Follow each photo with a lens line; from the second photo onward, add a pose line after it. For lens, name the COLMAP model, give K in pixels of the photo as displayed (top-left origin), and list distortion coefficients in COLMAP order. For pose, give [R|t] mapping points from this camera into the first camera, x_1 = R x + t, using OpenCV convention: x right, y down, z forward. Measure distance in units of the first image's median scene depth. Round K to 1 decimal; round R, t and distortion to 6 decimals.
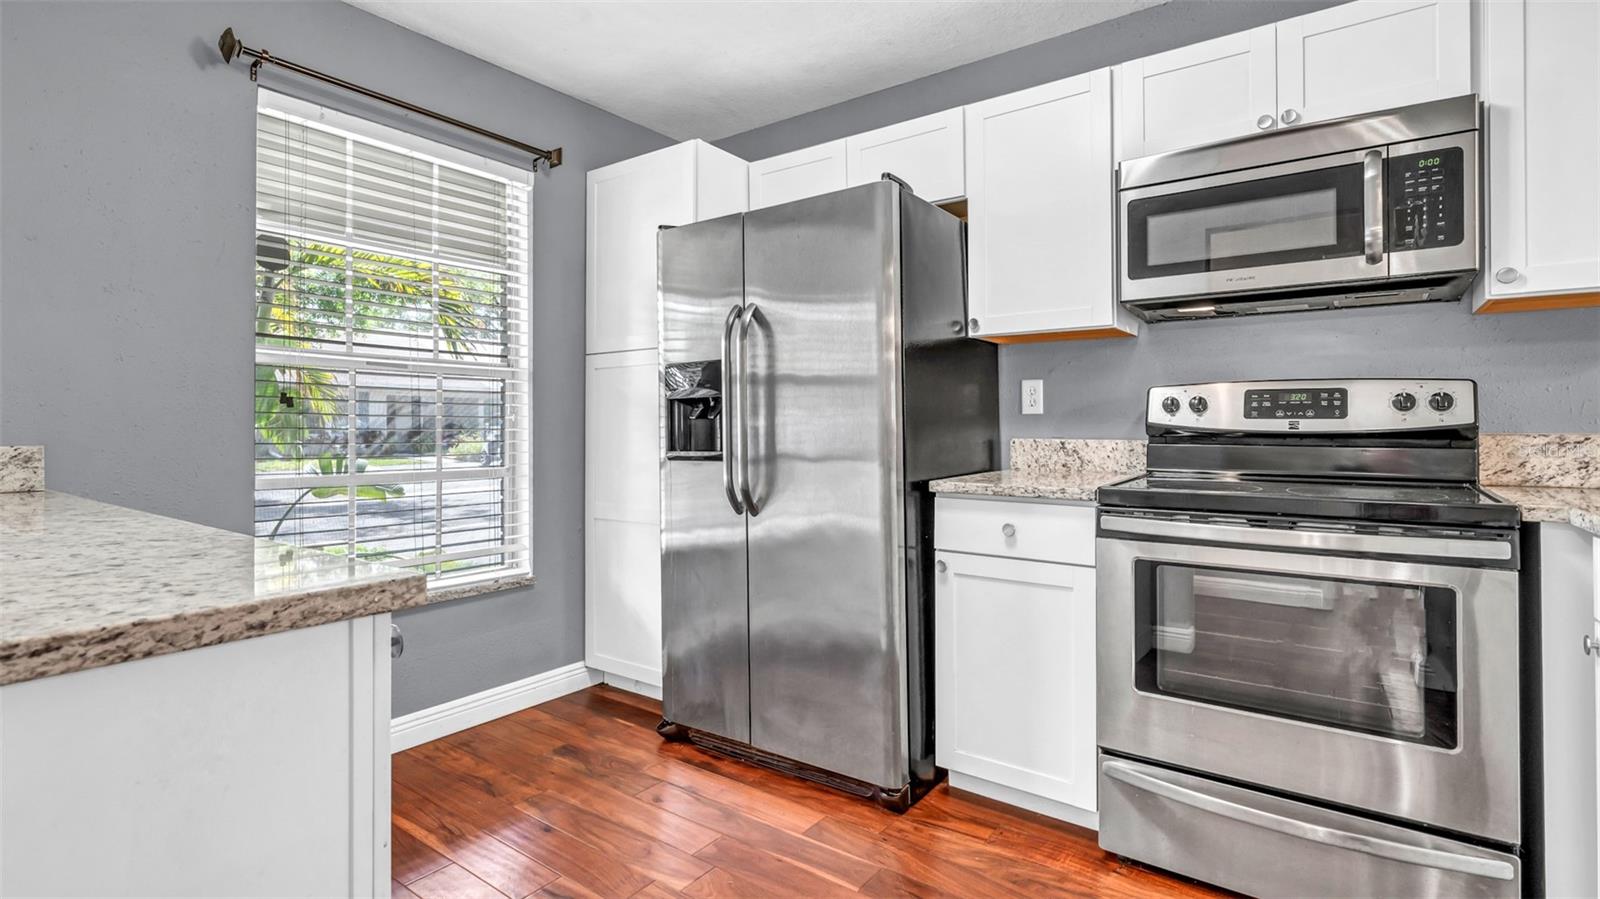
lens RADIAL K [[738.2, 0, 795.9], [0, 738.2, 448.3], [0, 0, 1]] dist [-0.001466, 0.000545]
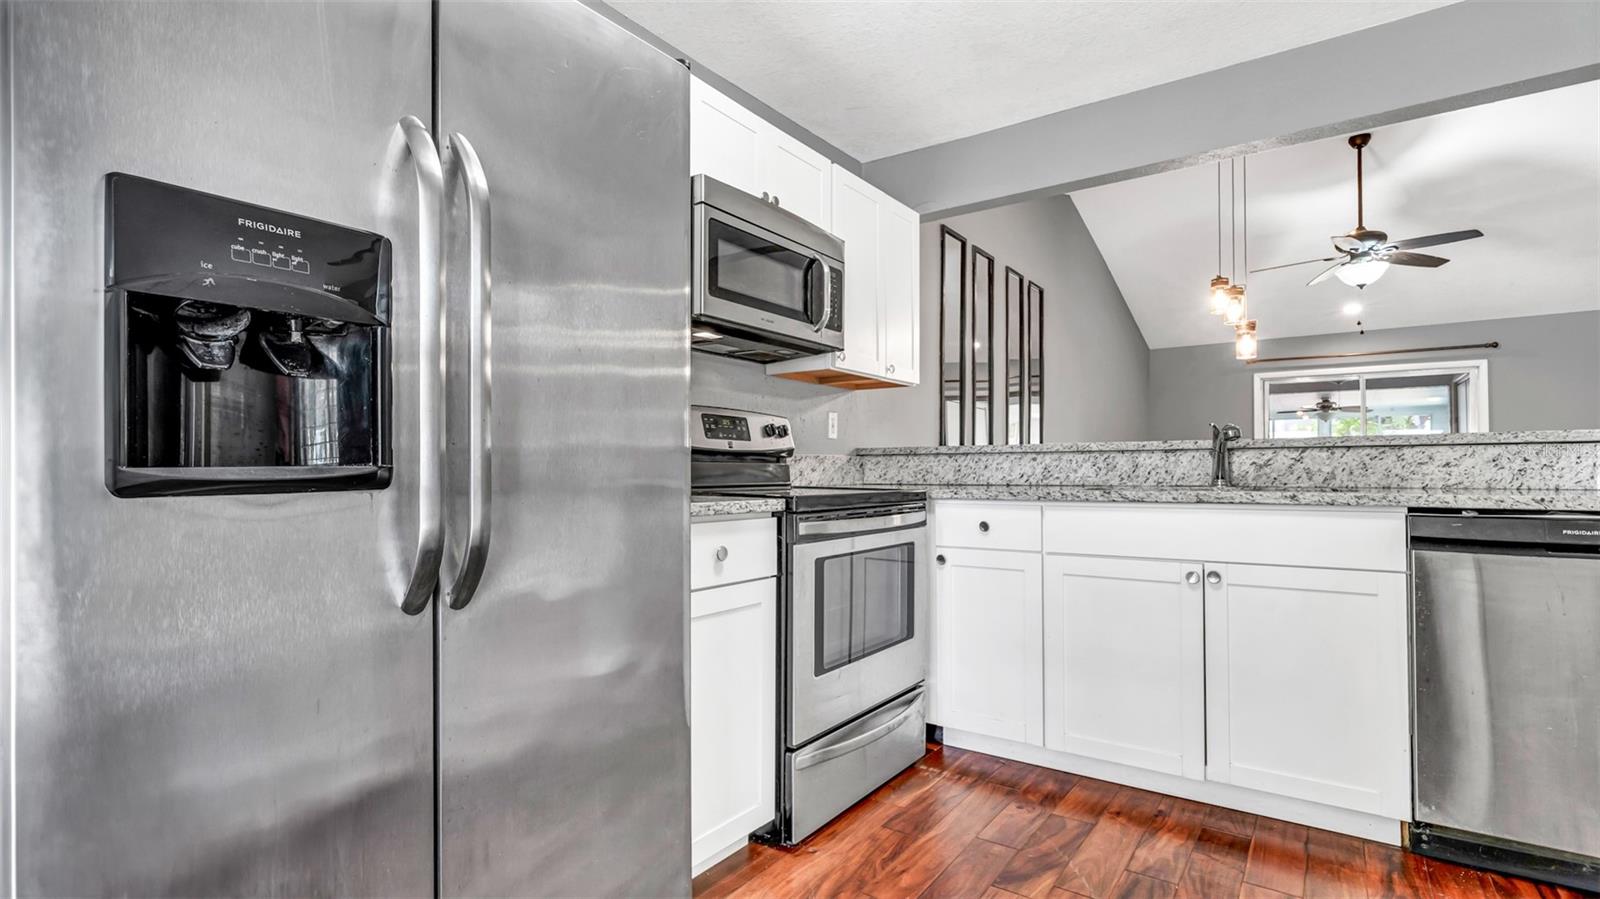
lens RADIAL K [[770.1, 0, 805.6], [0, 770.1, 457.6], [0, 0, 1]] dist [-0.001034, -0.000127]
pose [[0.006432, 0.019865, 0.999782, -0.584549], [0.030299, 0.999340, -0.020052, 0.018111], [-0.999520, 0.030421, 0.005826, 0.867015]]
